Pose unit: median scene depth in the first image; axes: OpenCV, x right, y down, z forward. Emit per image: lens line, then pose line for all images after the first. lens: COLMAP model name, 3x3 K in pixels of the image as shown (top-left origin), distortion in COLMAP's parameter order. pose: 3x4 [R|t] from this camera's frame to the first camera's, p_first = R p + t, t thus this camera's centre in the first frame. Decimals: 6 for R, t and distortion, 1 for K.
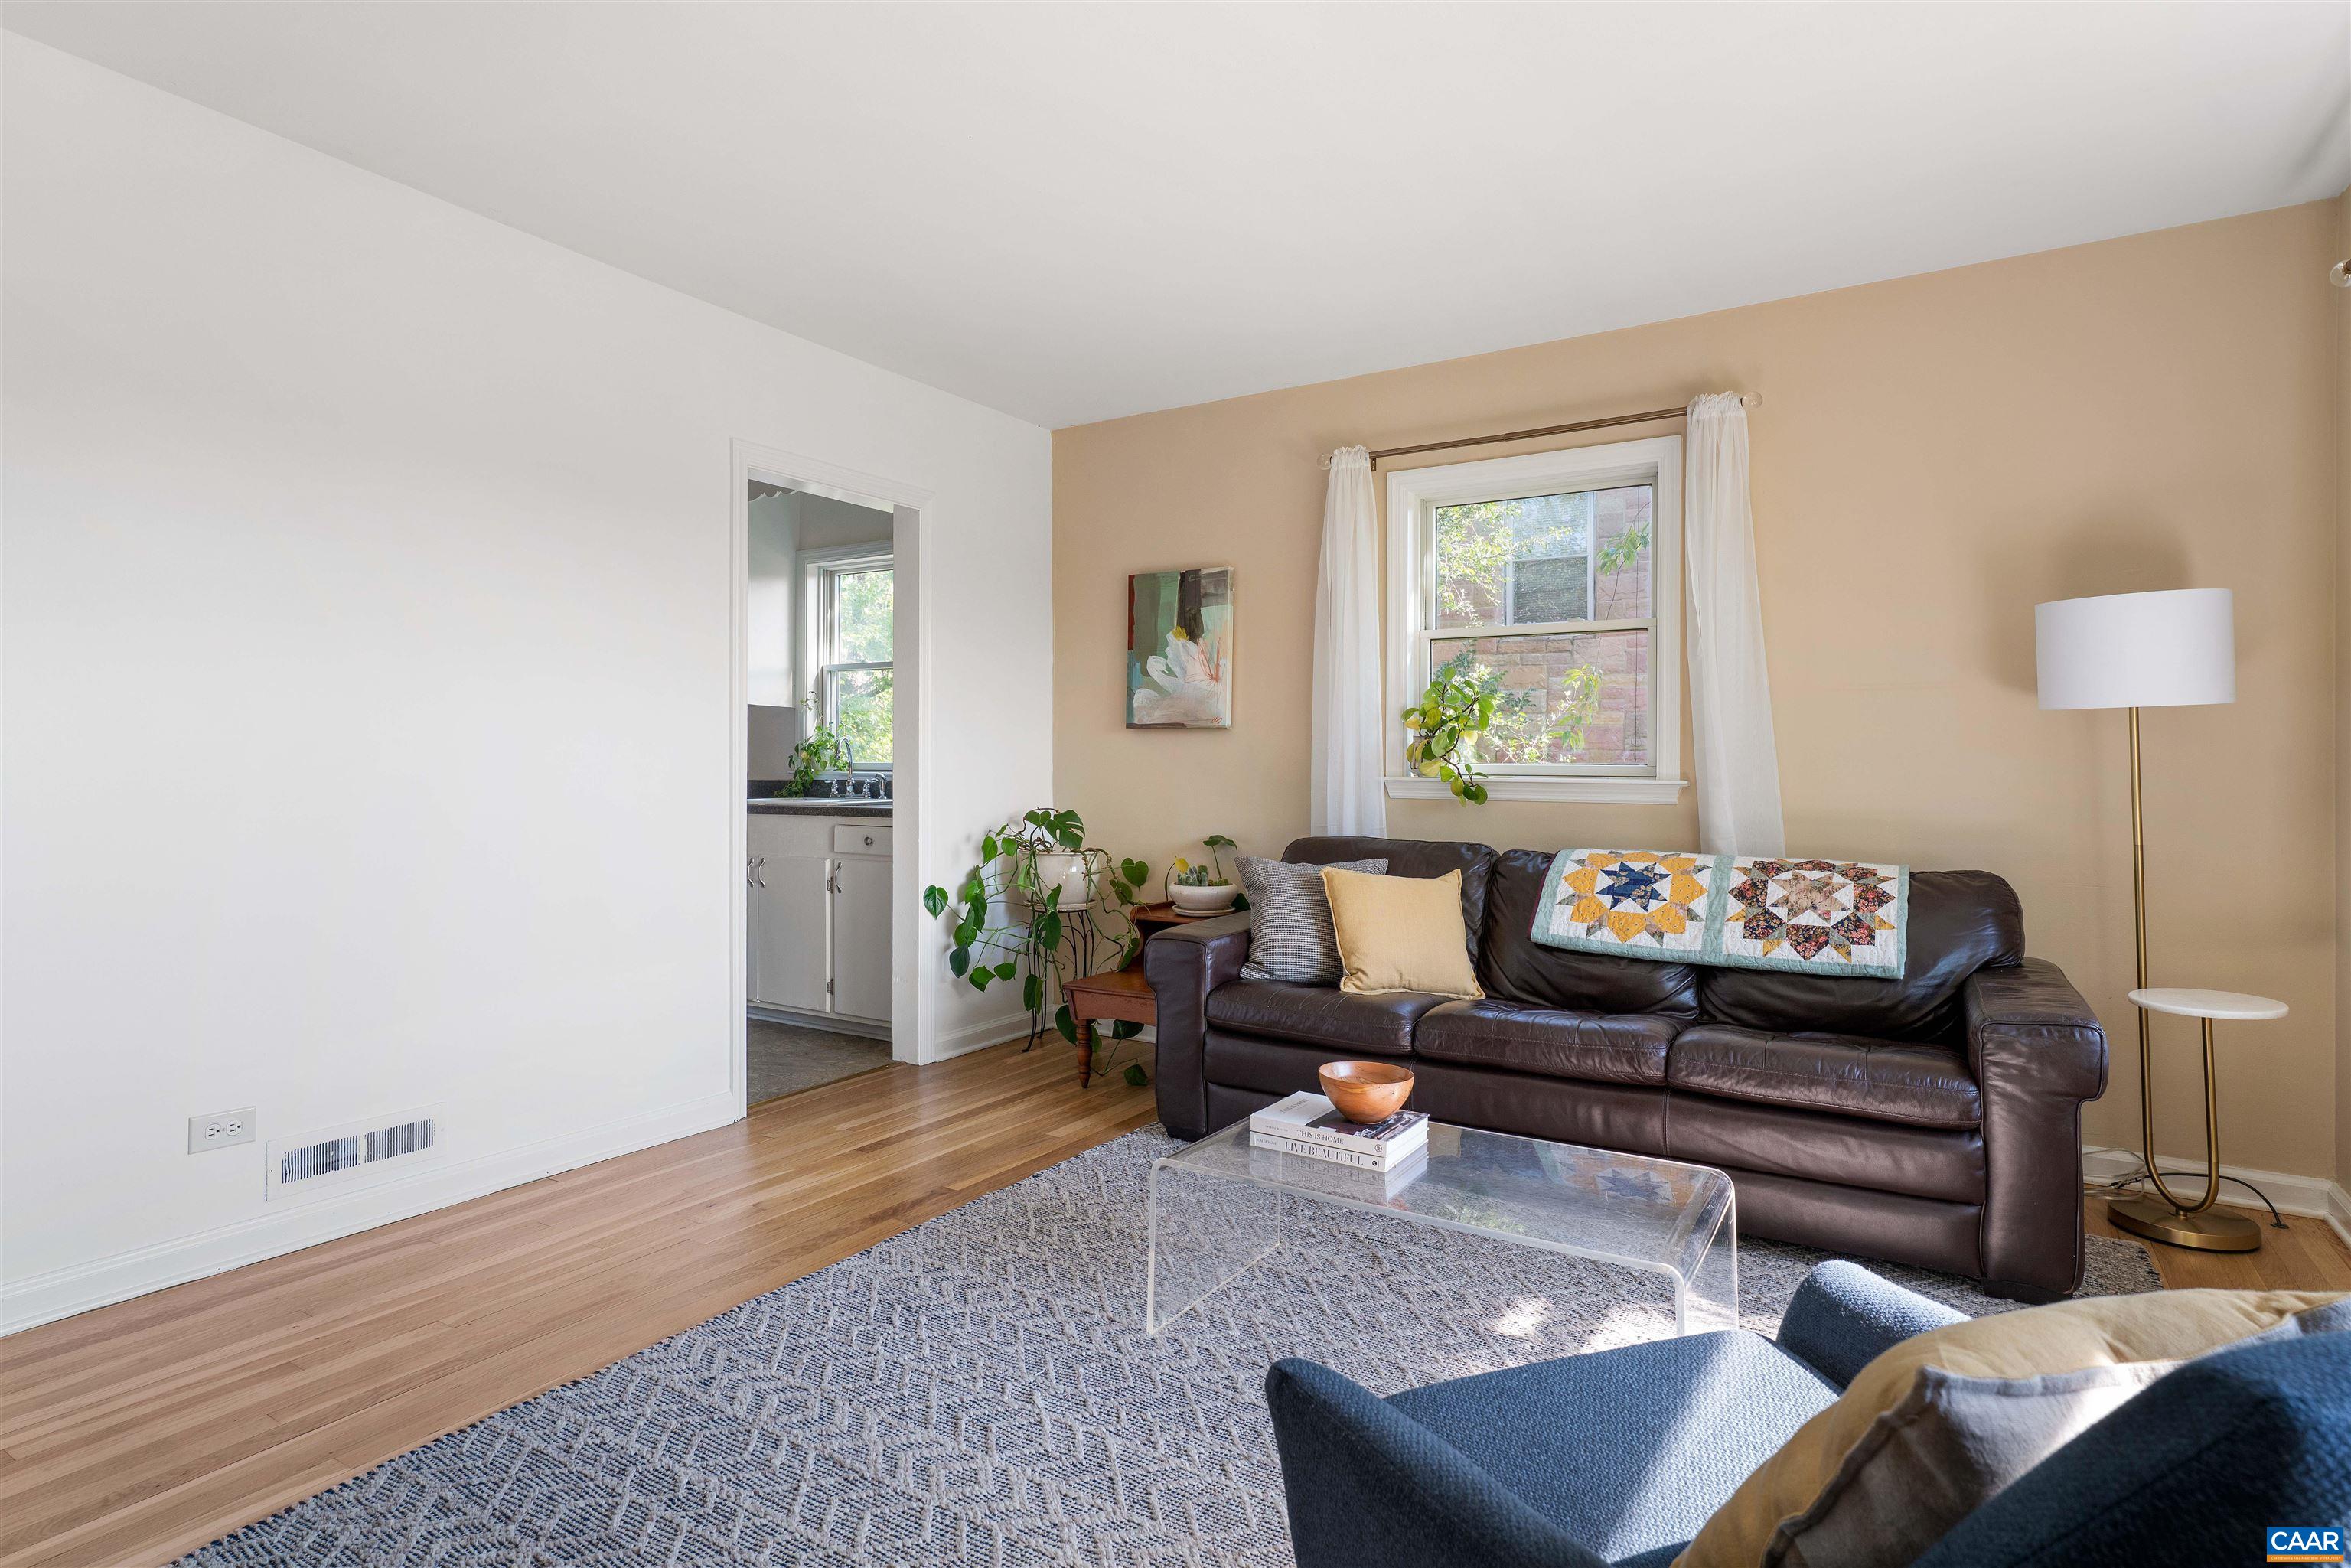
lens RADIAL K [[1224.4, 0, 1177.2], [0, 1224.4, 777.3], [0, 0, 1]] dist [0.021730, -0.001516]
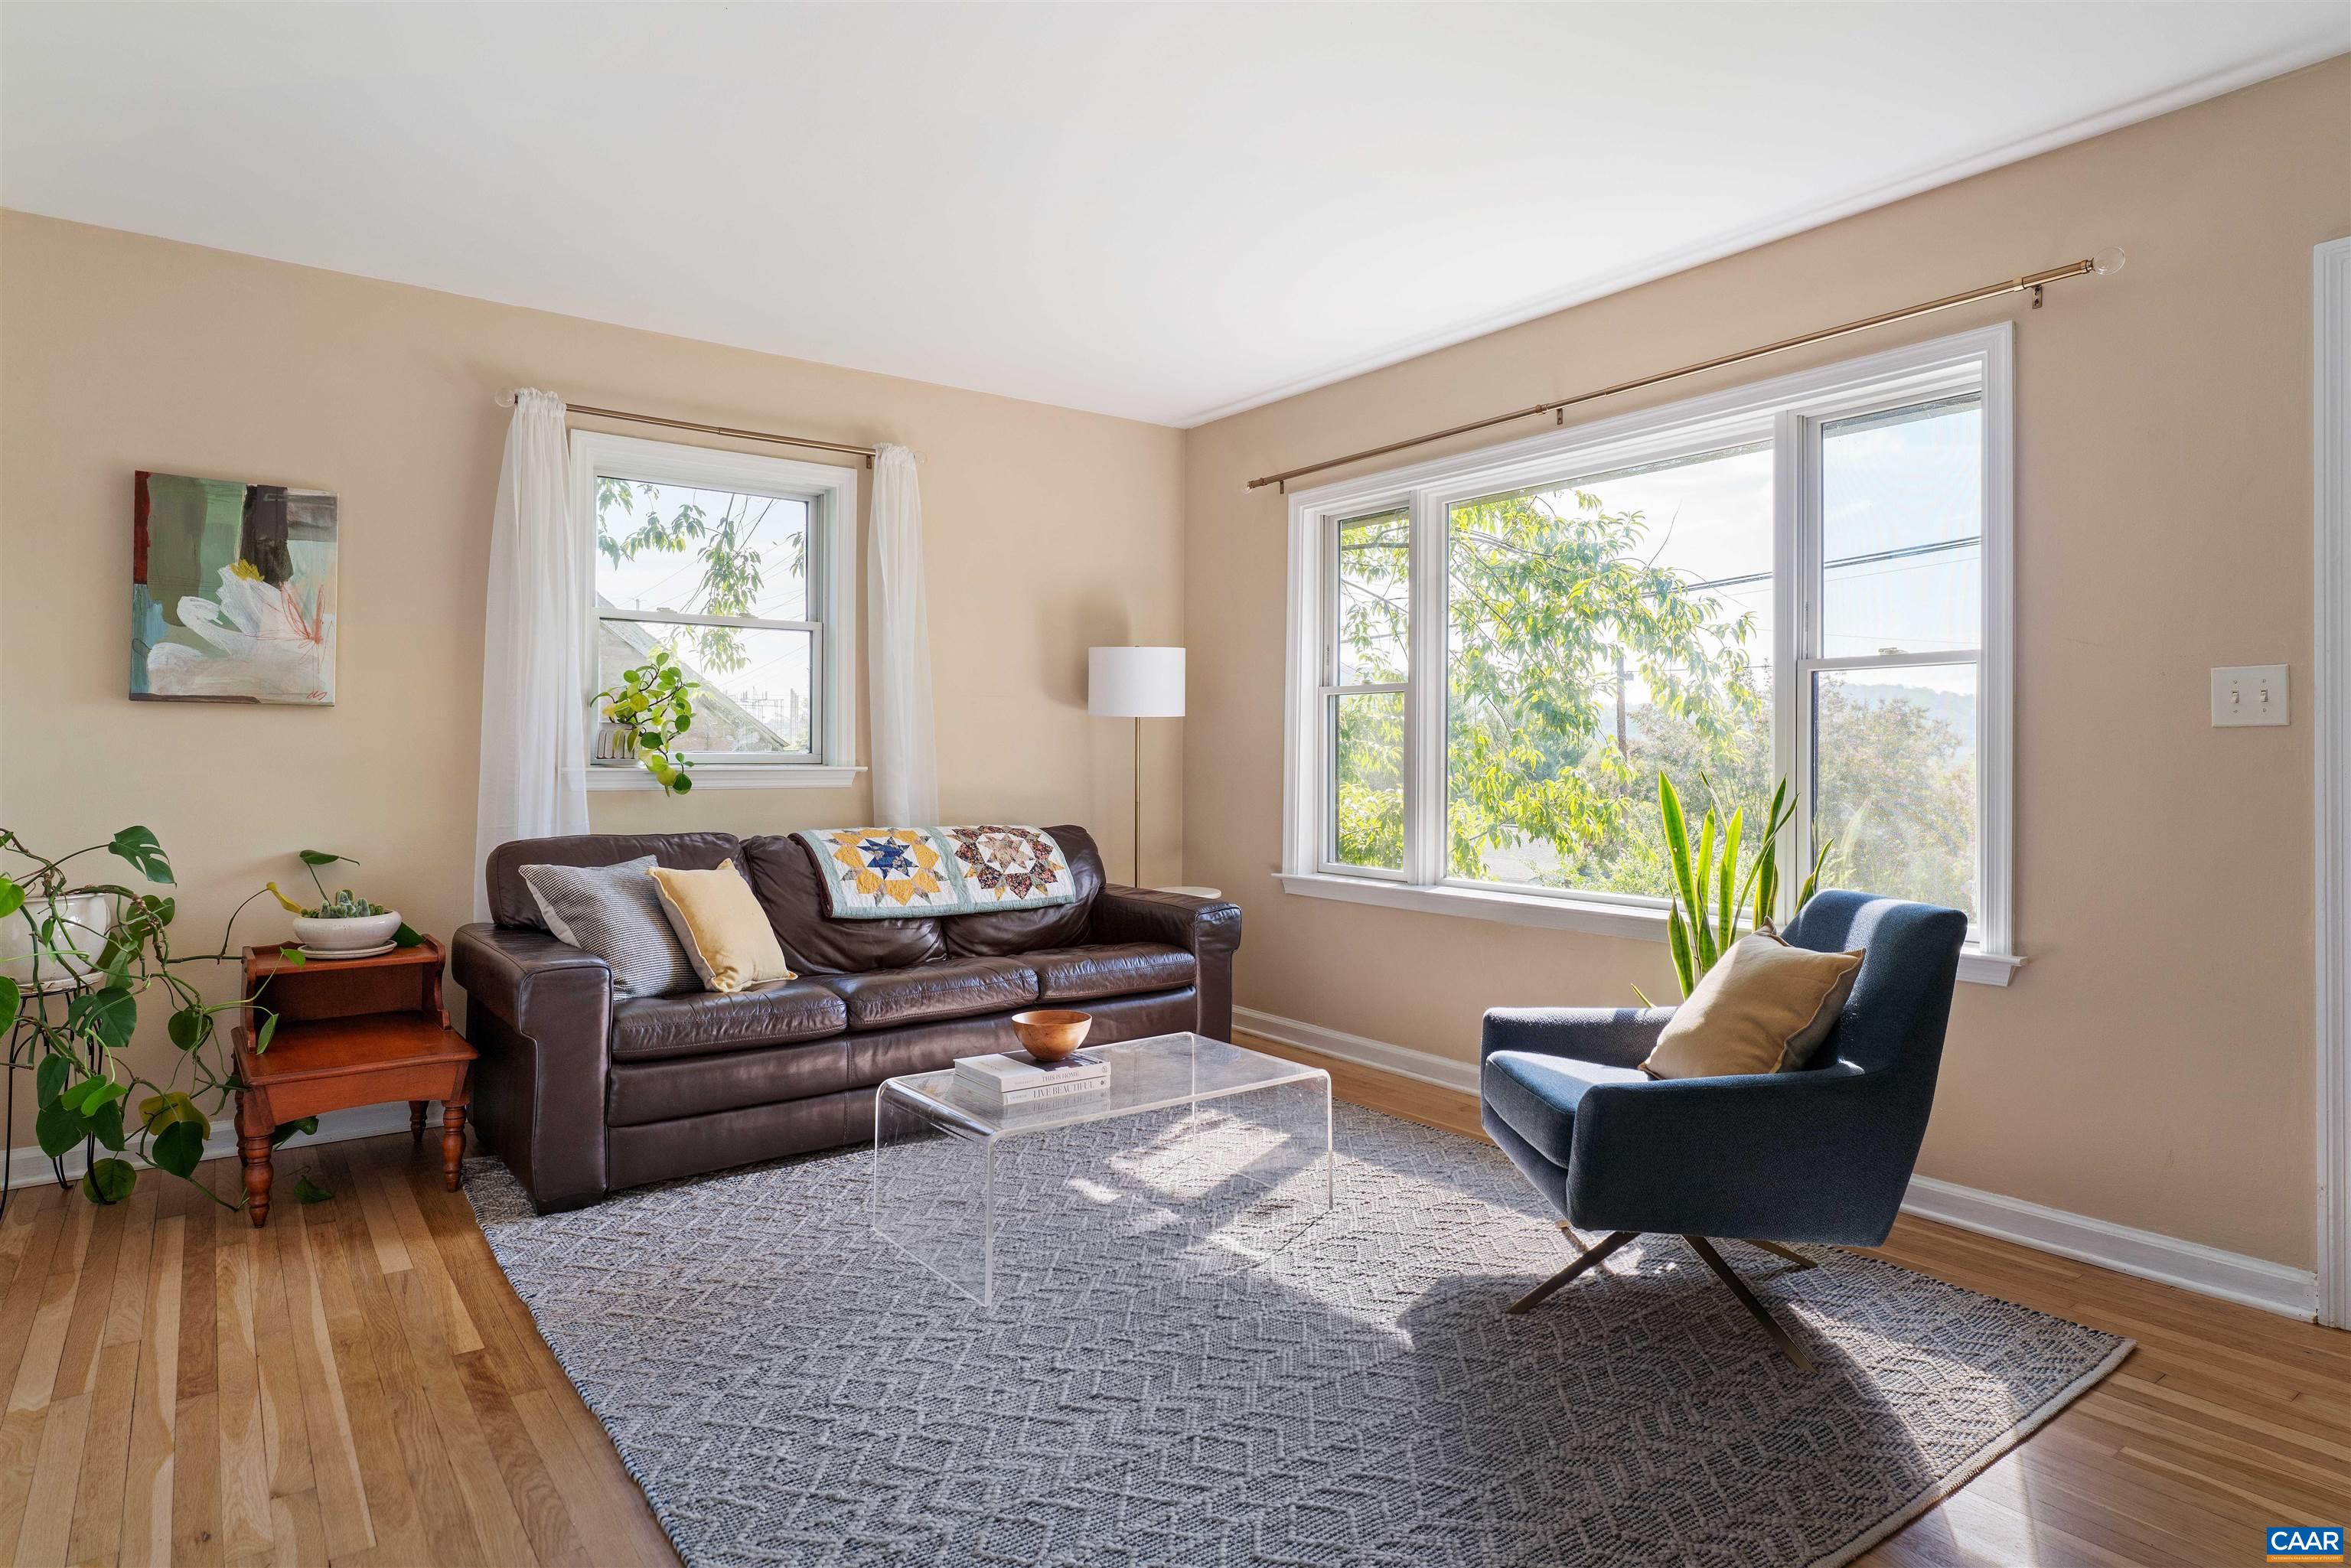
lens RADIAL K [[1303.1, 0, 1125.4], [0, 1303.1, 747.3], [0, 0, 1]] dist [0.003613, -0.000684]
pose [[0.374697, -0.002342, 0.927144, -0.689807], [0.008131, 0.999967, -0.000760, -0.013305], [-0.927112, 0.007824, 0.374704, 0.327778]]
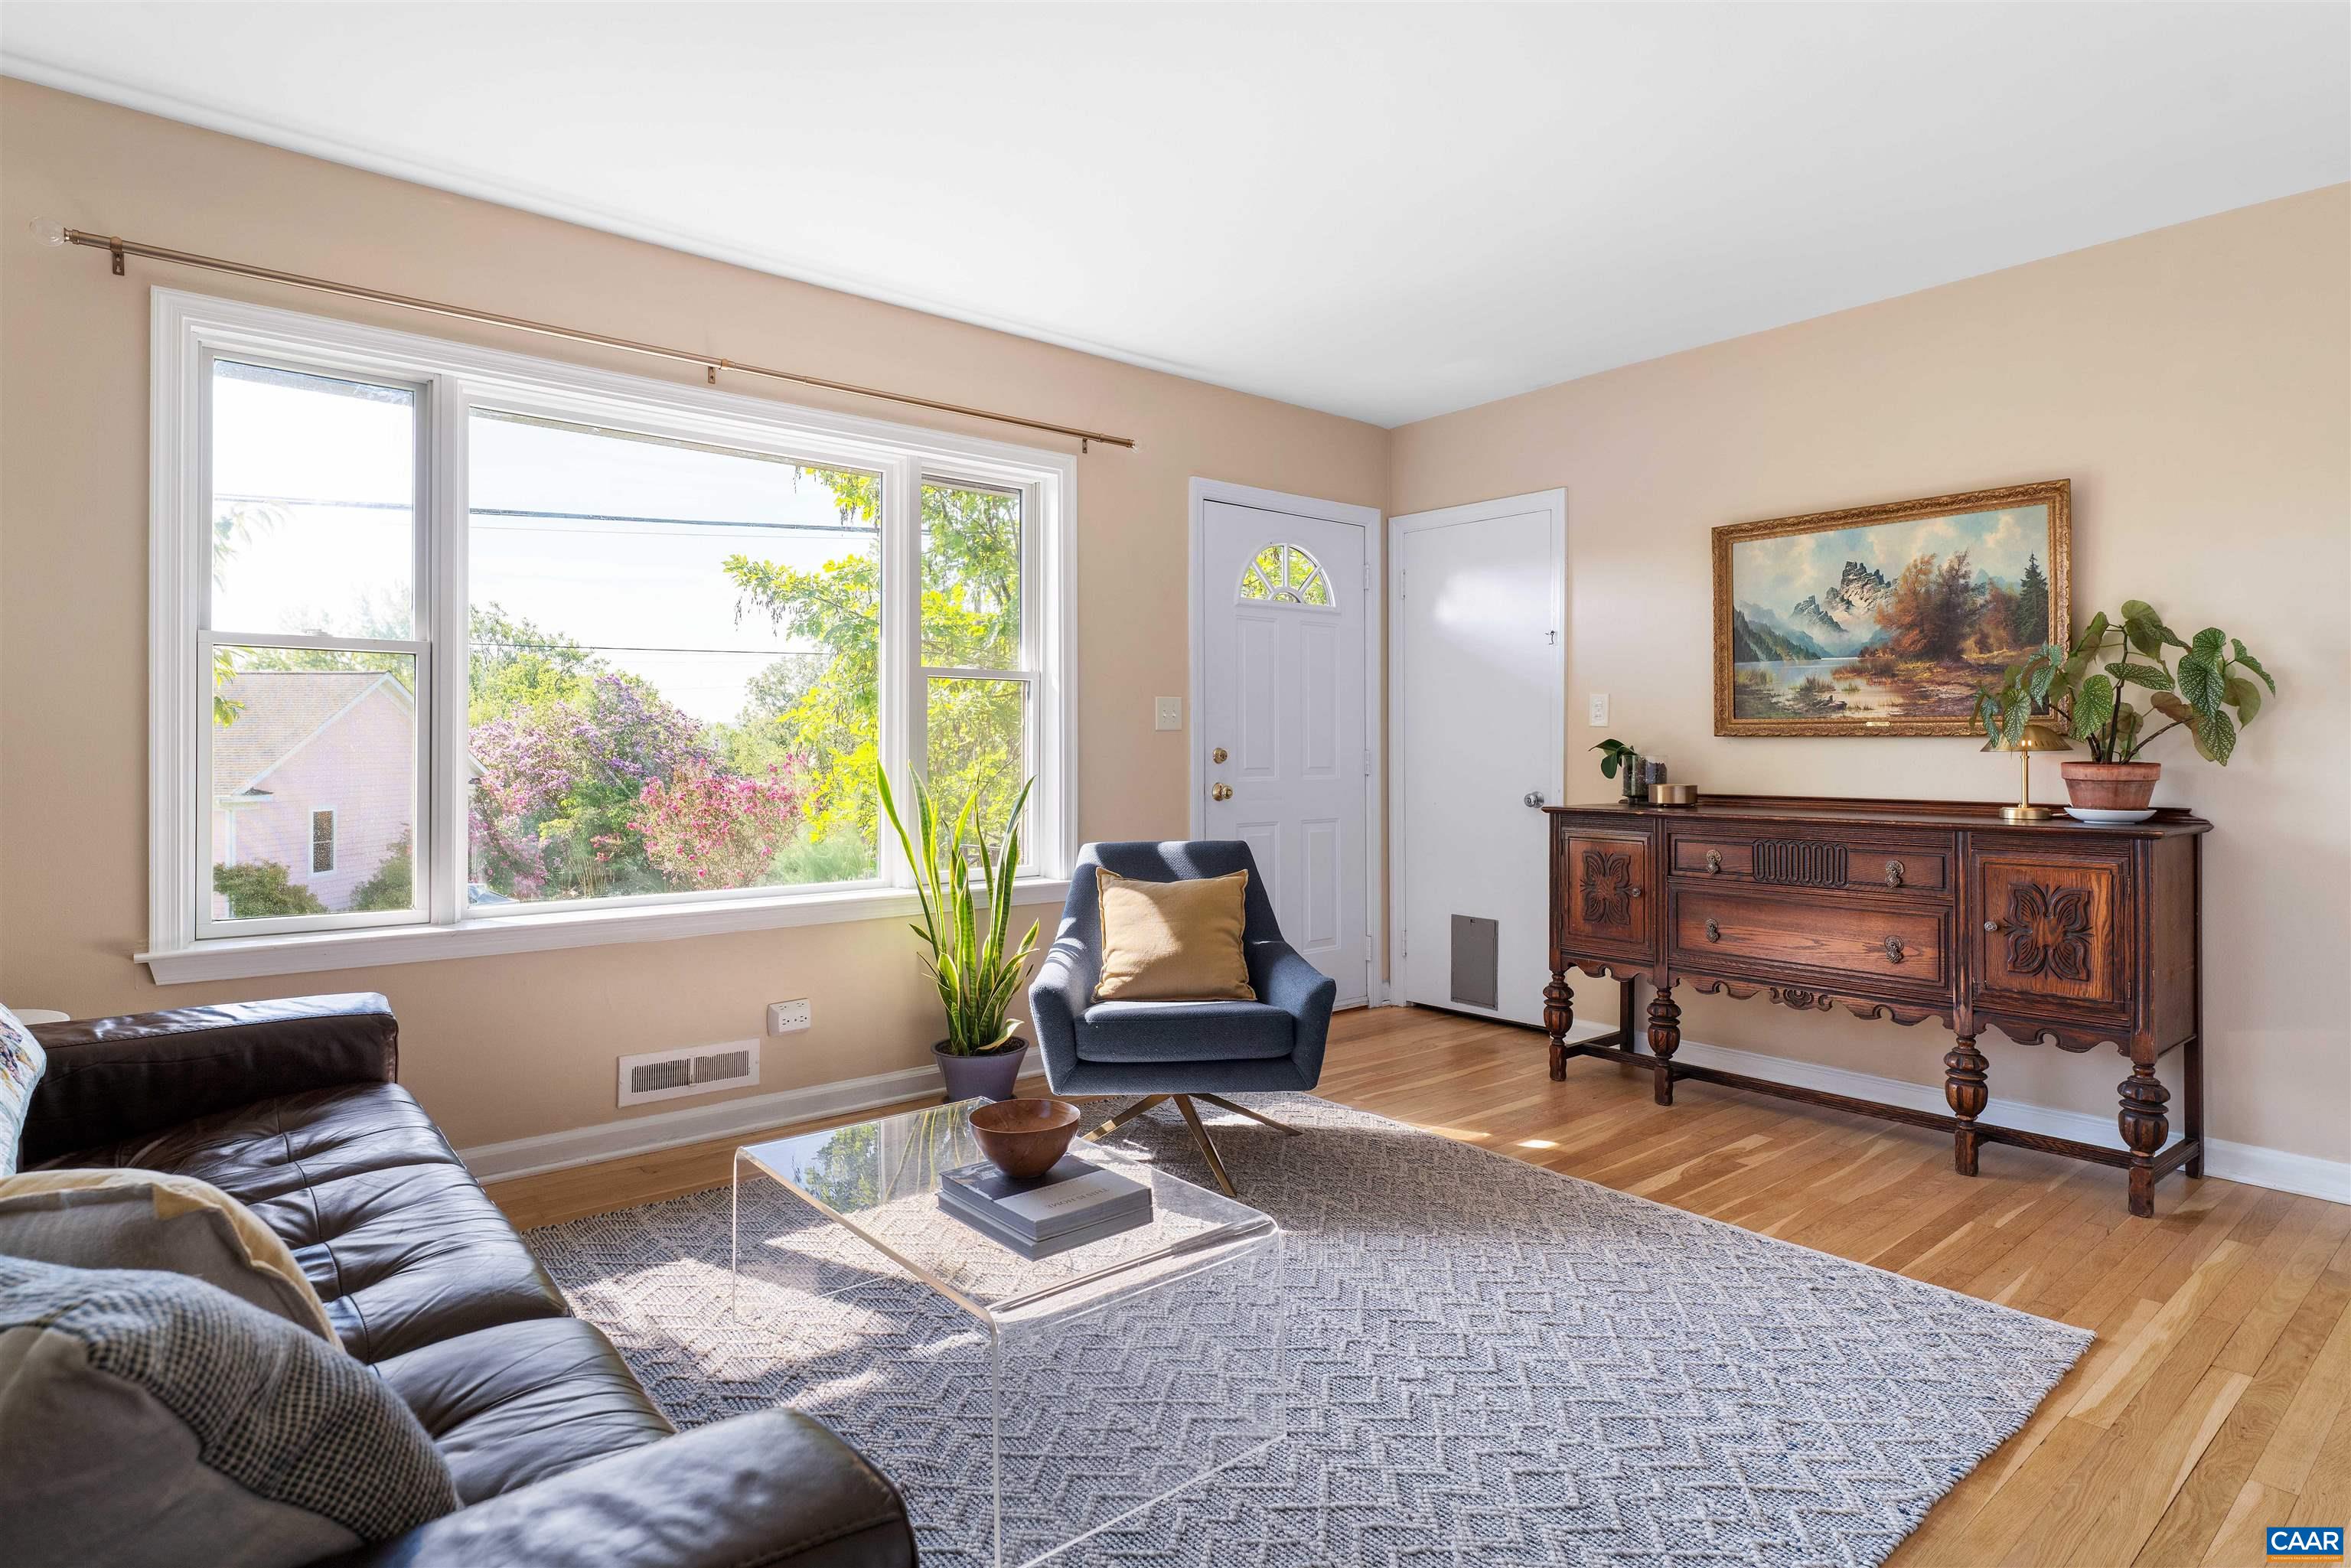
lens RADIAL K [[1224.4, 0, 1178.9], [0, 1224.4, 768.2], [0, 0, 1]] dist [0.021730, -0.001516]
pose [[-0.948089, -0.016525, 0.317577, -0.147835], [-0.008141, 0.999583, 0.027708, -0.016669], [-0.317902, 0.023684, -0.947828, 1.246923]]
